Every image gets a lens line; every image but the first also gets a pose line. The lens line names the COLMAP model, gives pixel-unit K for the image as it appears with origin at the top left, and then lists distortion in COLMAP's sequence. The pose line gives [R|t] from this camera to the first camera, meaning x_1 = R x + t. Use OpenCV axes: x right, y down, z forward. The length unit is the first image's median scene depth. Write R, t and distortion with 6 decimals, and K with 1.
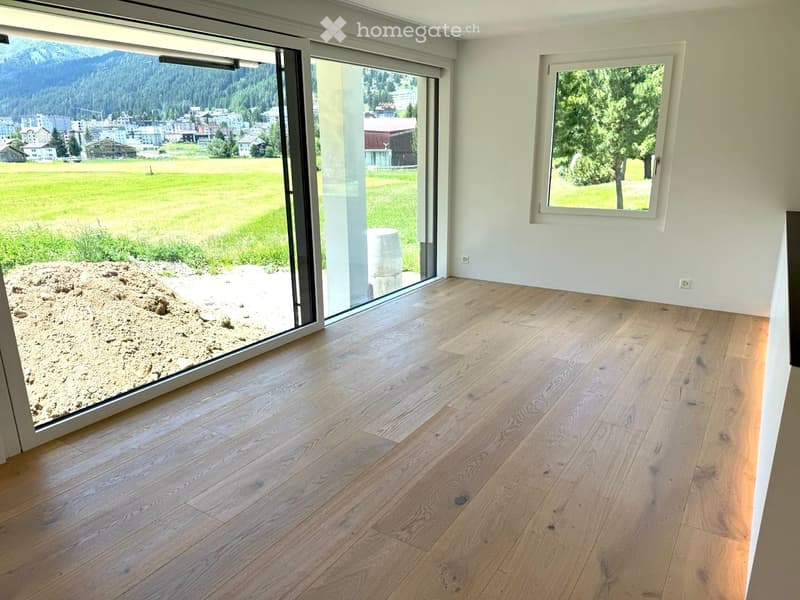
lens RADIAL K [[562.3, 0, 400.0], [0, 562.3, 300.0], [0, 0, 1]] dist [0.015804, -0.002285]
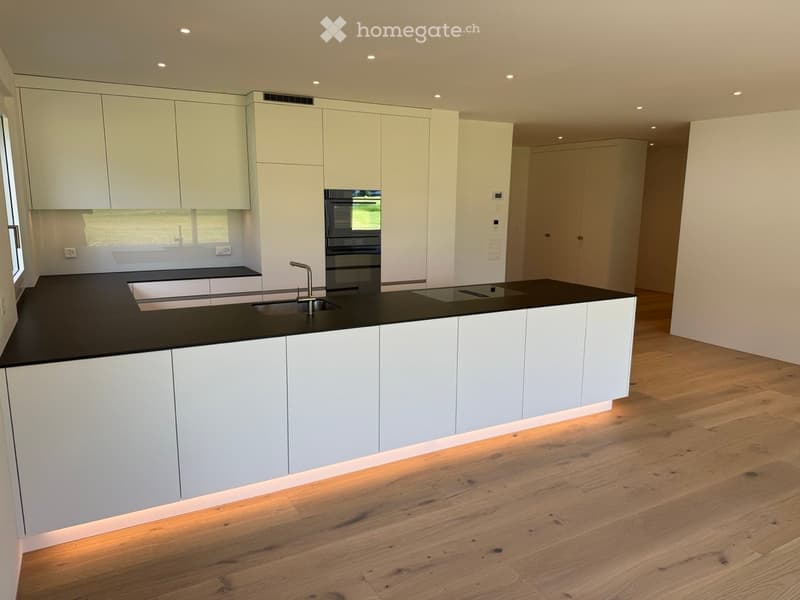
lens RADIAL K [[562.3, 0, 400.0], [0, 562.3, 300.0], [0, 0, 1]] dist [0.015804, -0.002285]
pose [[-0.879432, -0.088572, 0.467712, 0.207756], [0.126193, 0.904005, 0.408473, -0.583332], [-0.458993, 0.418247, -0.783834, 1.872374]]
